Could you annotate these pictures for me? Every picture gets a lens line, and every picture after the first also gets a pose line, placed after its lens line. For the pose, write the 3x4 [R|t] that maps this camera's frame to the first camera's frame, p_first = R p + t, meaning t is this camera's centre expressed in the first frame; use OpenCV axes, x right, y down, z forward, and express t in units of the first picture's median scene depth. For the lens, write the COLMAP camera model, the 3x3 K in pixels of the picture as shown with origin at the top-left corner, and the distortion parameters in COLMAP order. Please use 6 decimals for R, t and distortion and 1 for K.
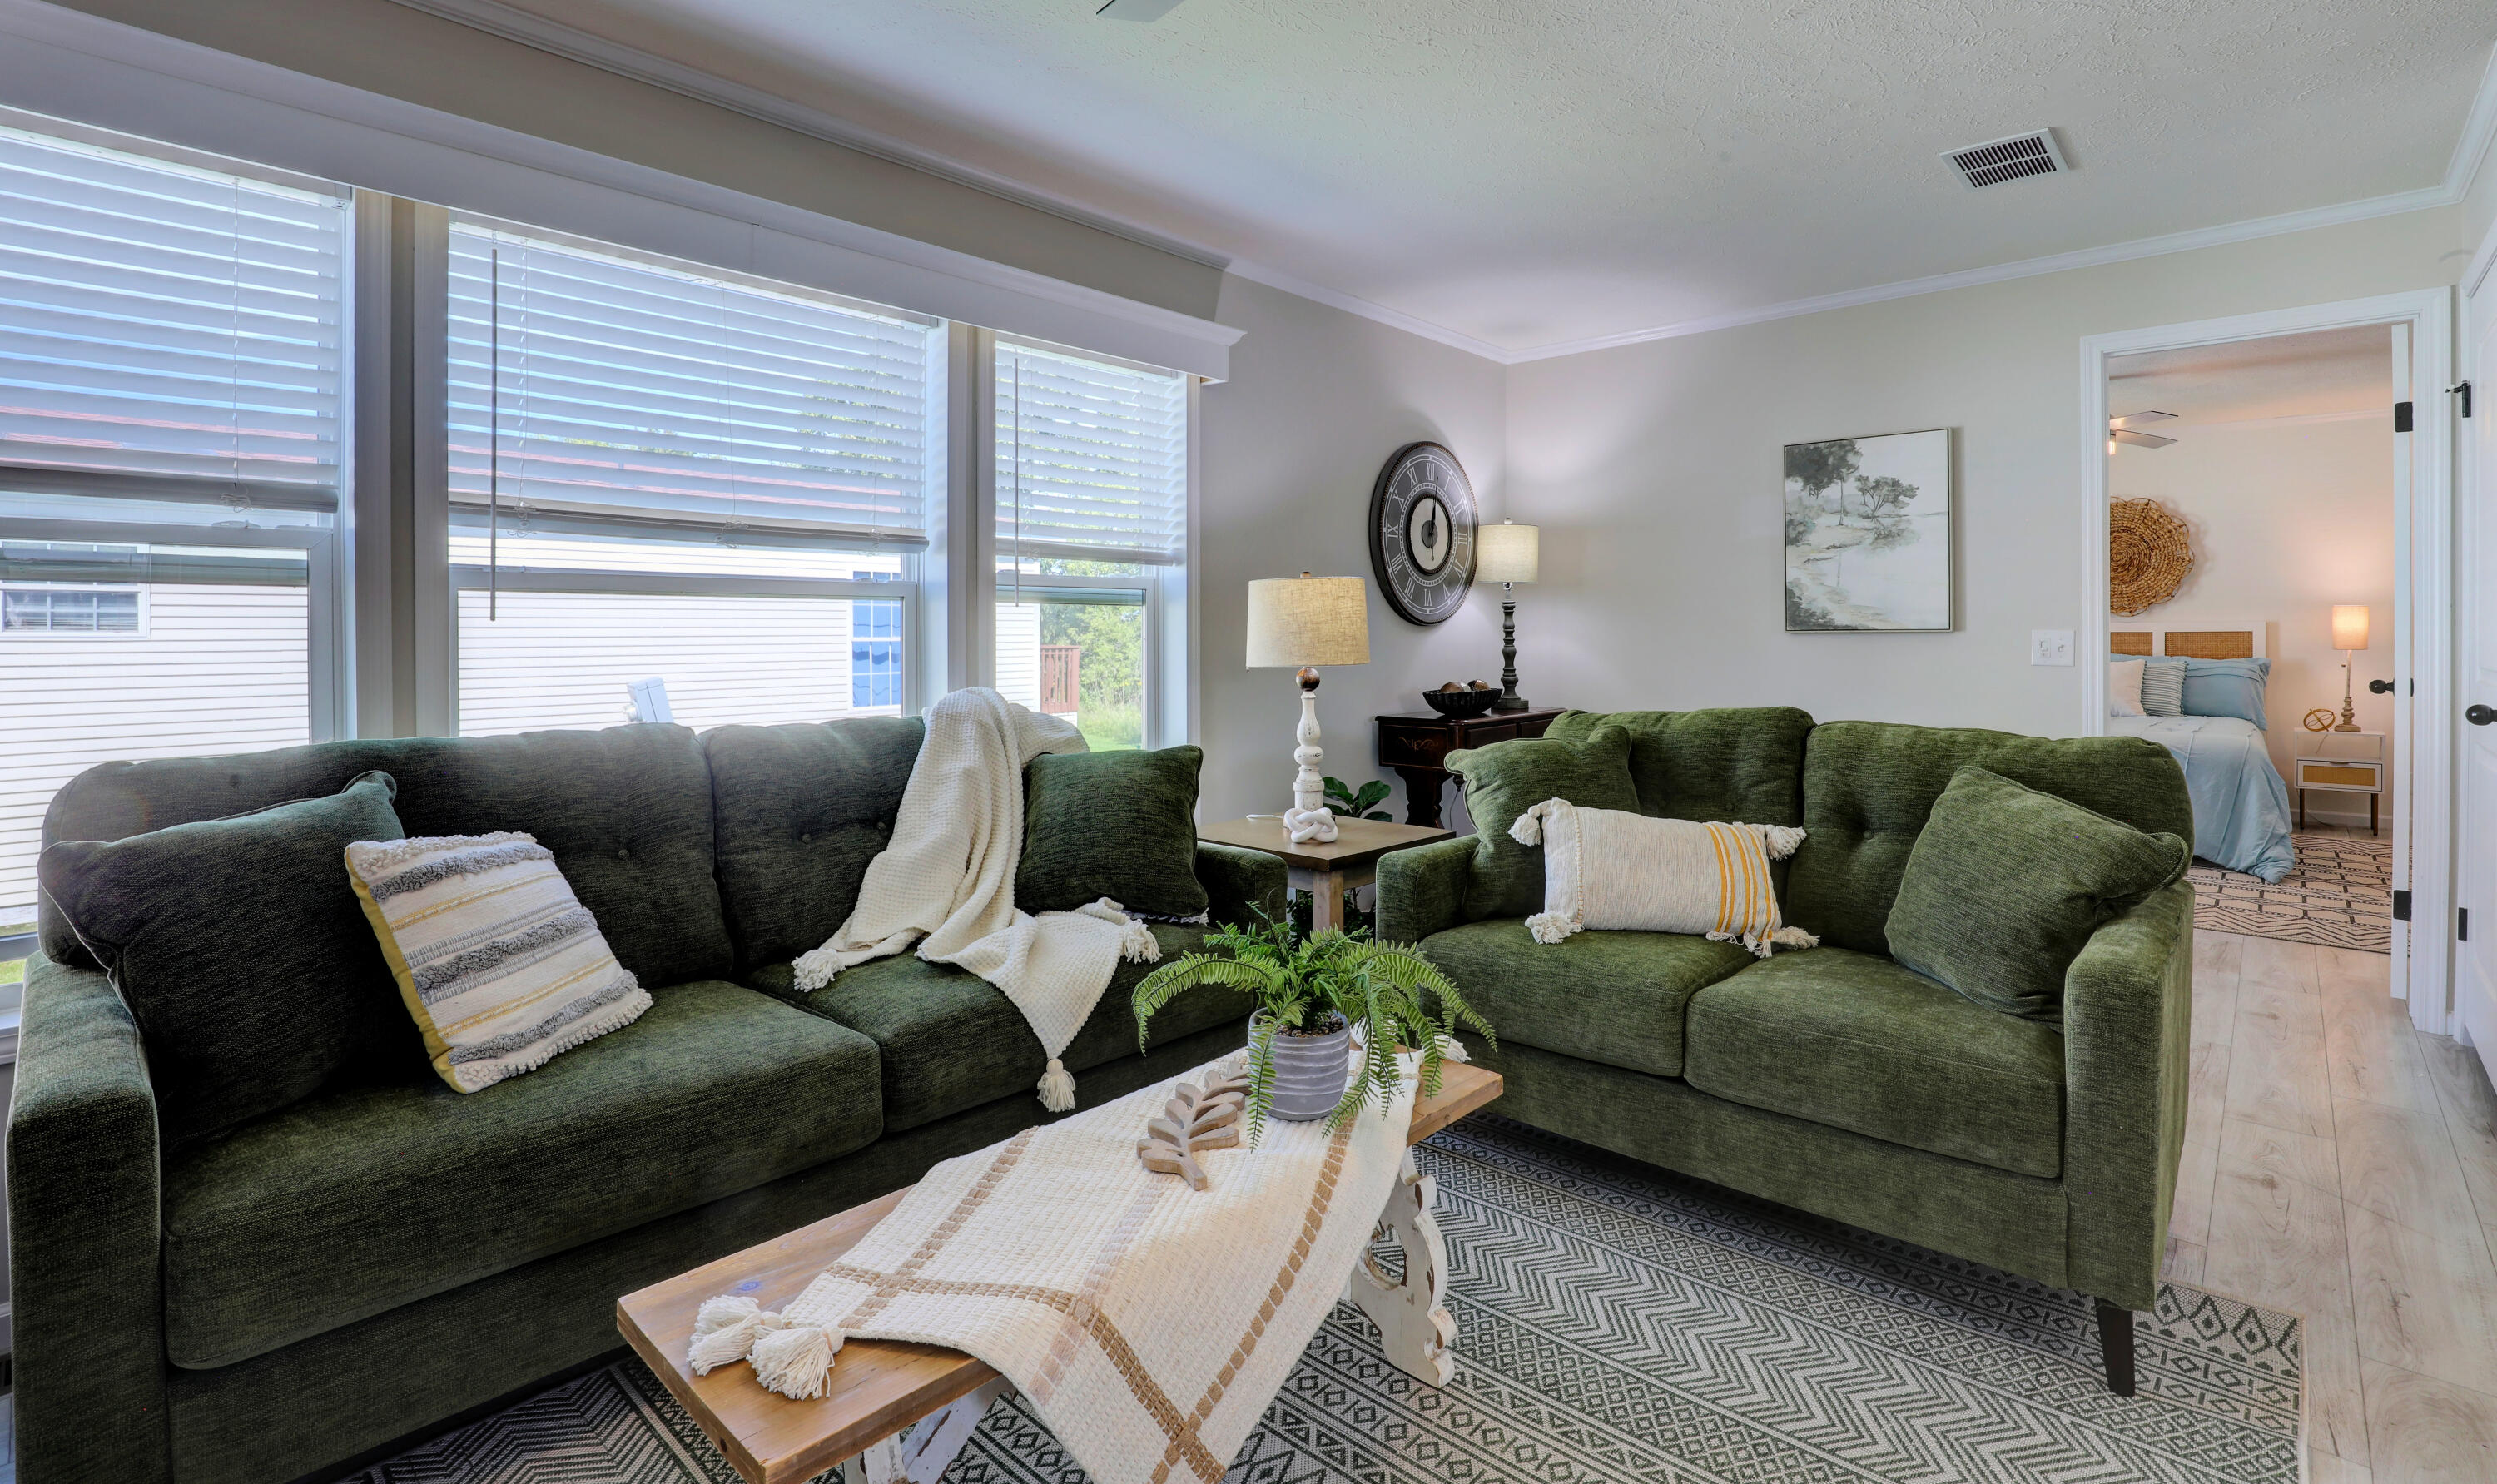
lens RADIAL K [[1150.1, 0, 1257.0], [0, 1150.1, 638.7], [0, 0, 1]] dist [-0.039806, 0.008295]
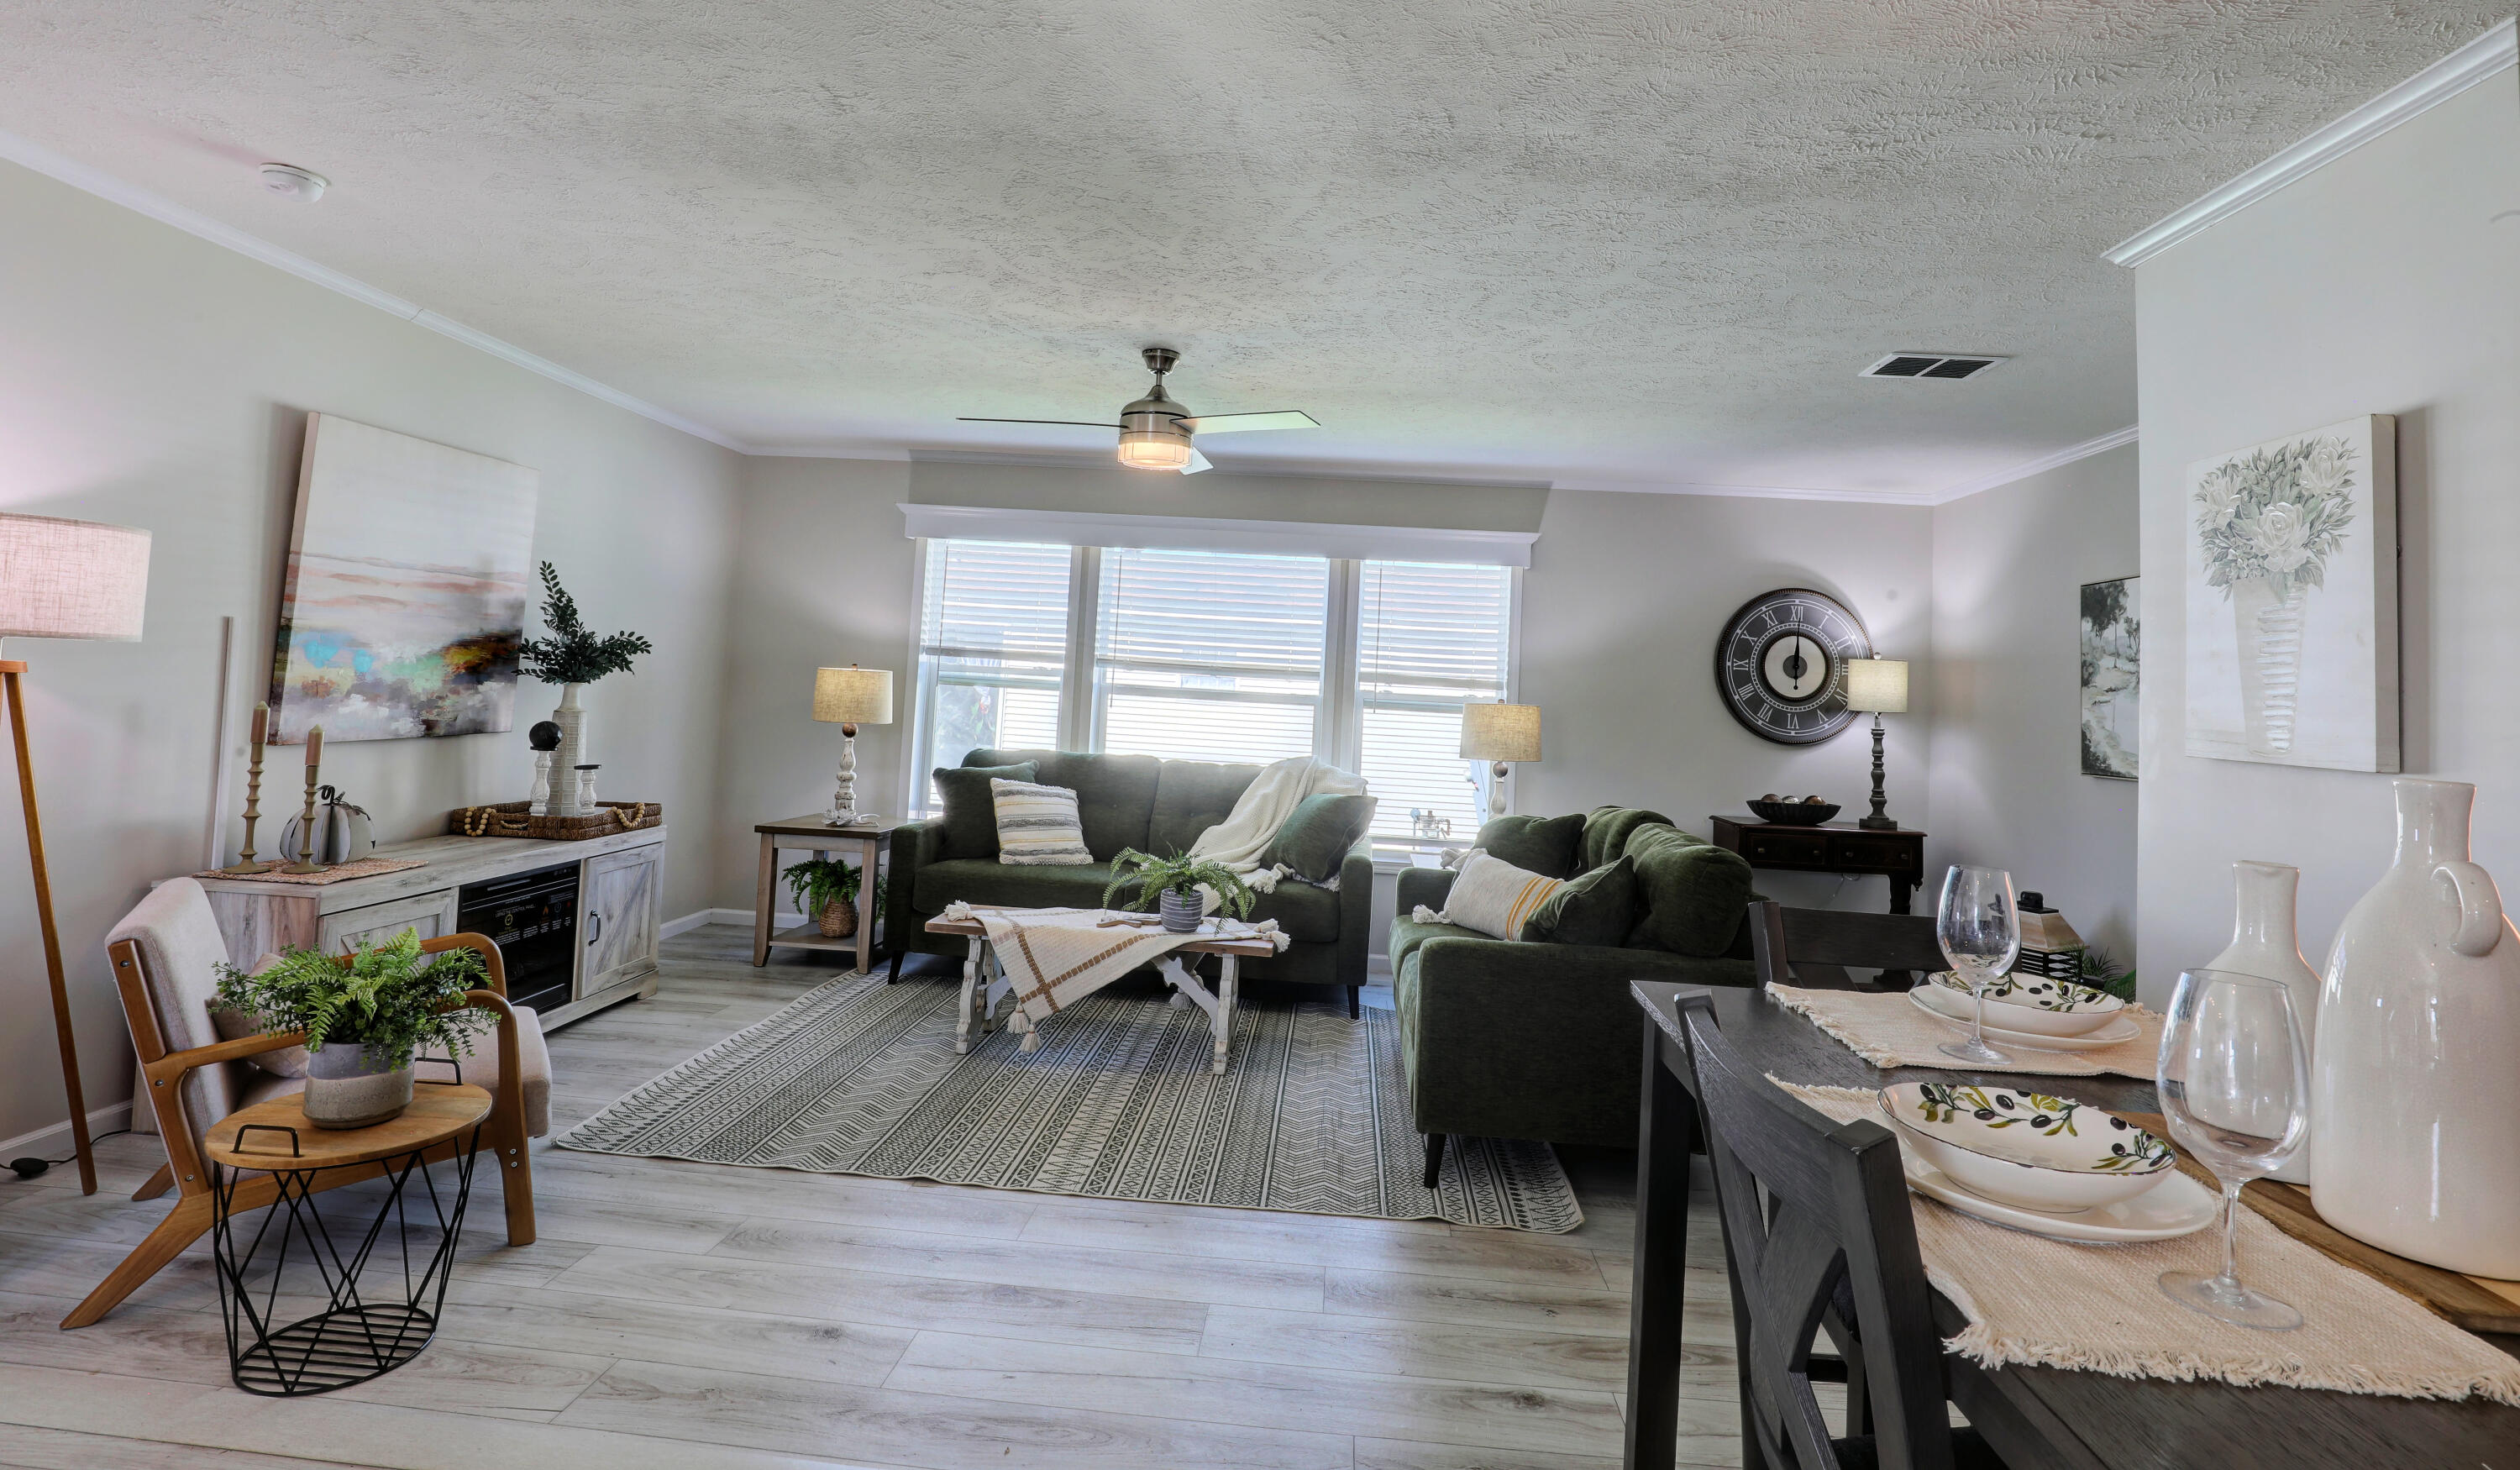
lens RADIAL K [[1172.5, 0, 1279.2], [0, 1172.5, 607.0], [0, 0, 1]] dist [-0.032135, 0.000319]
pose [[0.630451, -0.020808, -0.775950, 1.160794], [-0.060305, 0.995306, -0.075687, -0.047677], [0.773883, 0.094511, 0.626237, -0.239589]]
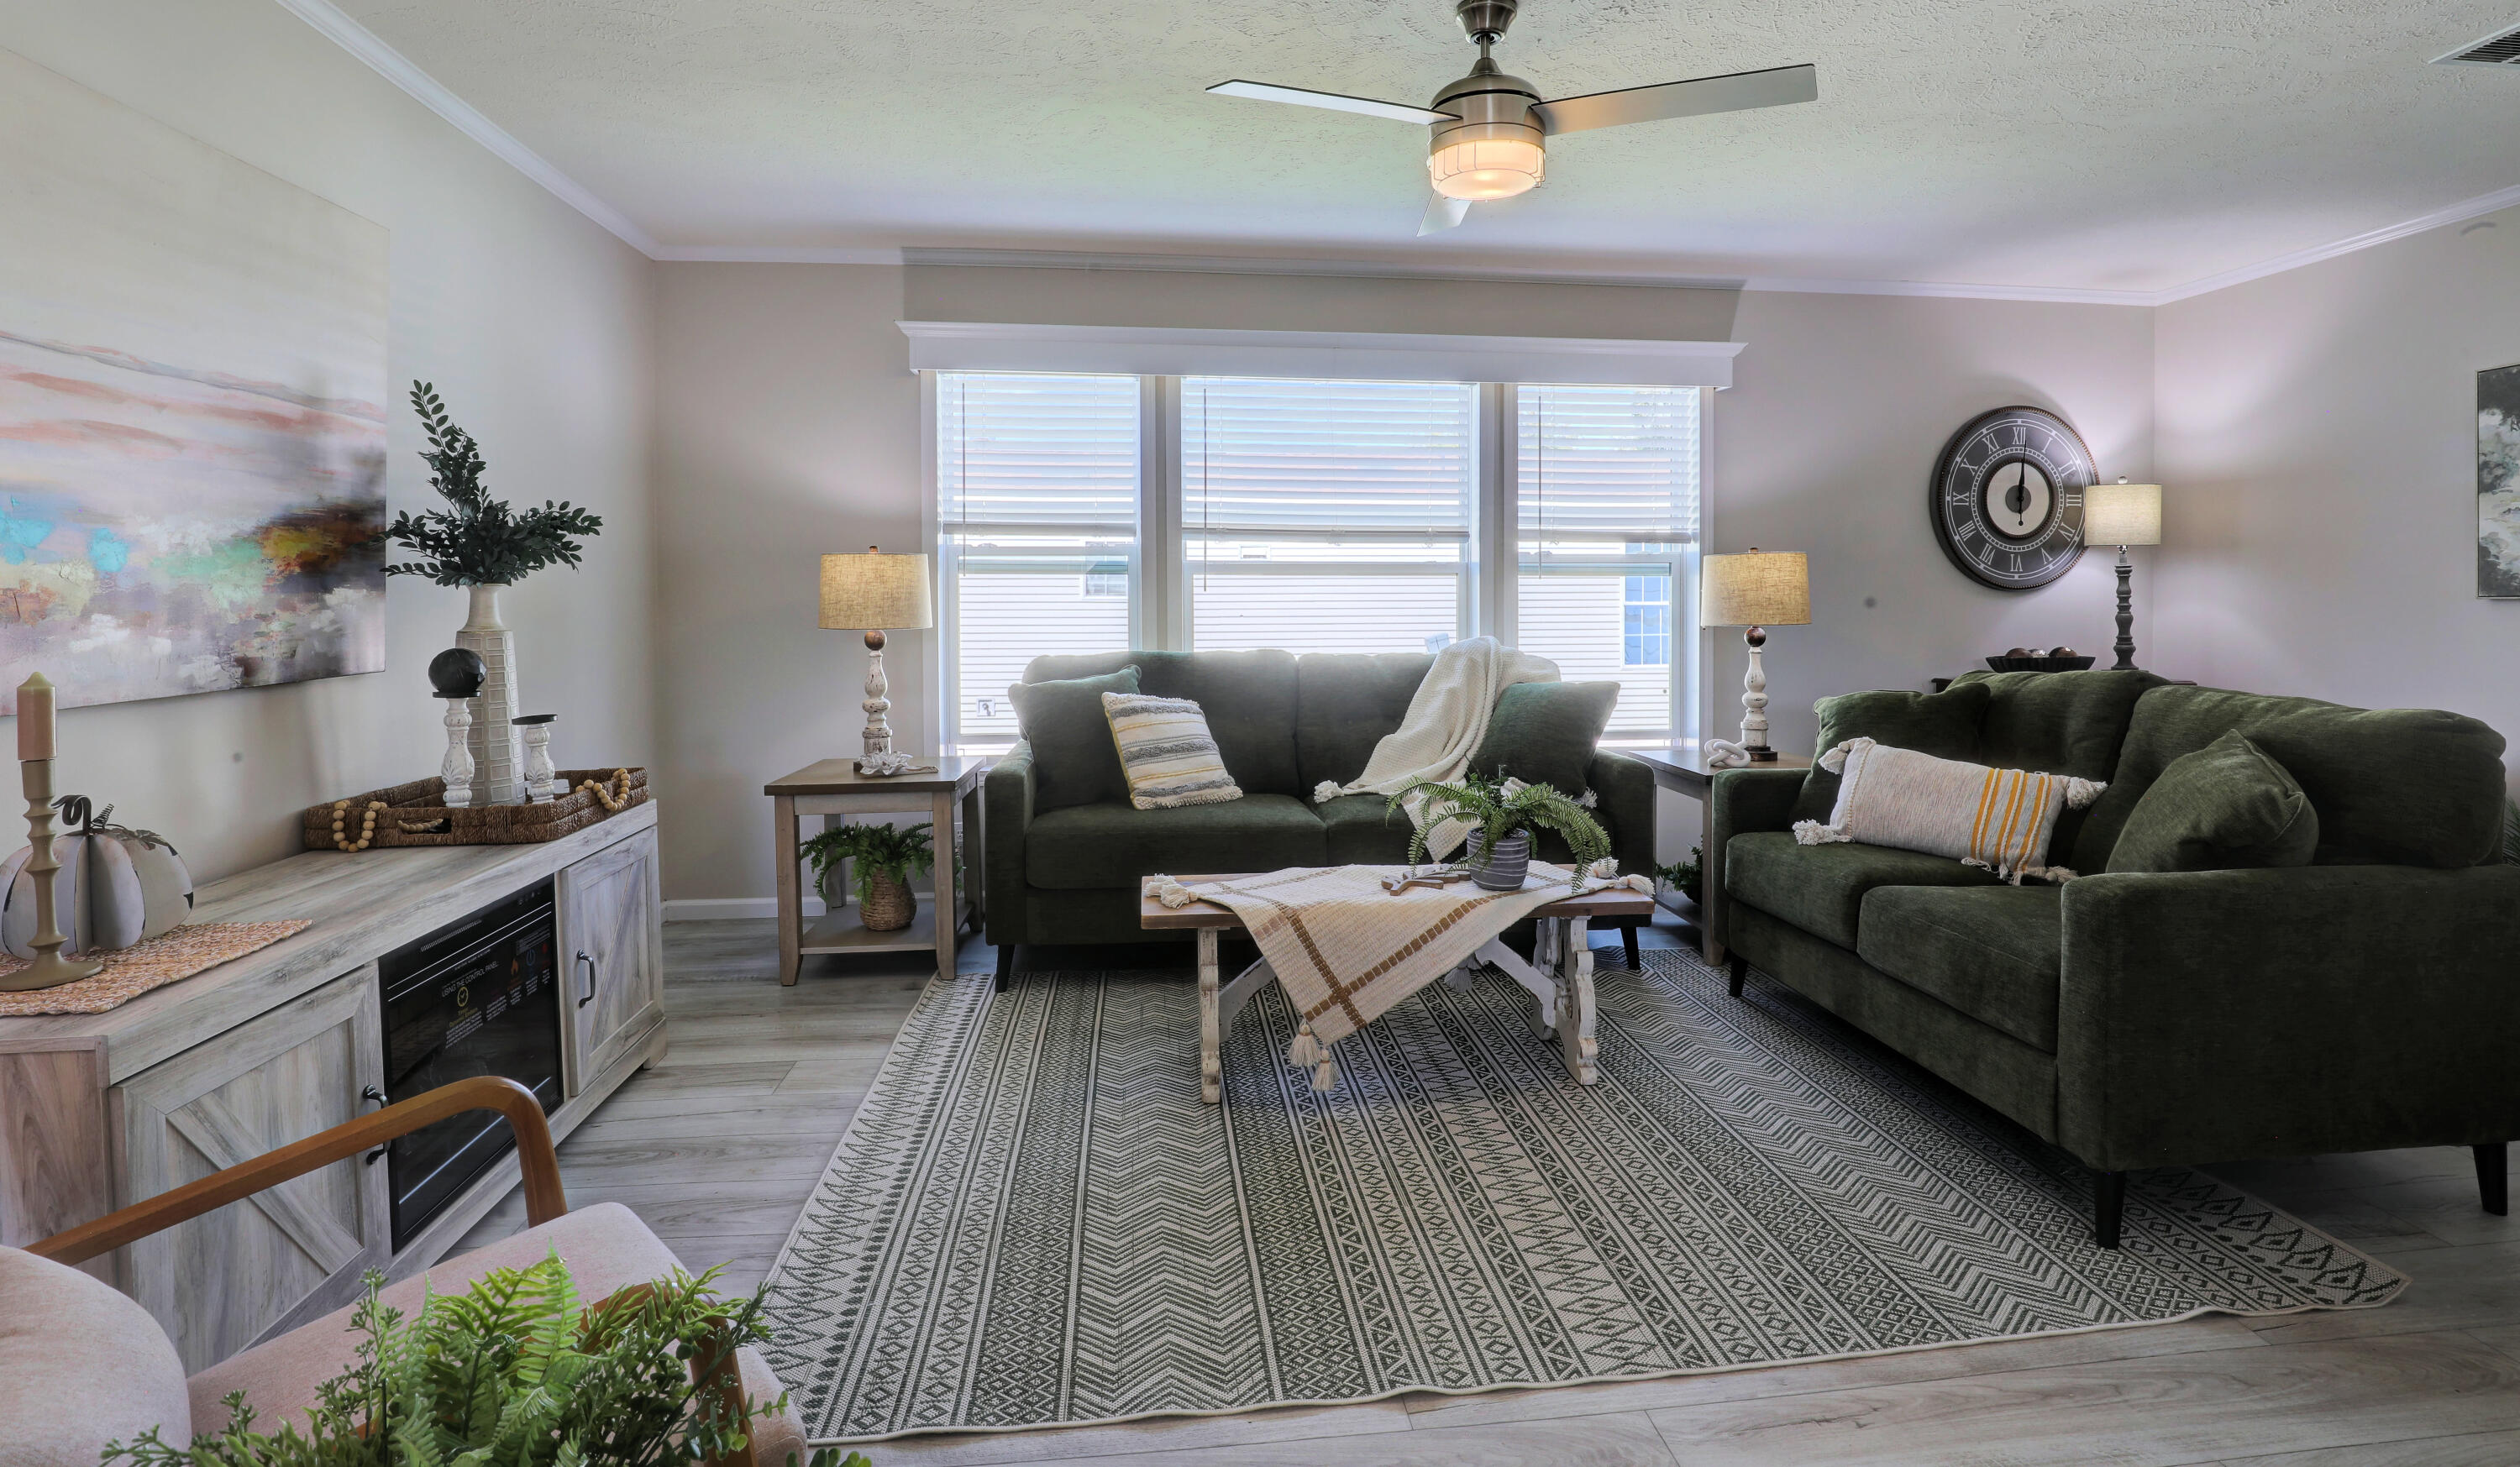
lens RADIAL K [[1159.9, 0, 1267.5], [0, 1159.9, 617.0], [0, 0, 1]] dist [-0.037360, 0.006819]
pose [[0.750075, 0.012270, -0.661239, 0.498073], [-0.004403, 0.999898, 0.013559, 0.000515], [0.661339, -0.007259, 0.750052, -0.264830]]
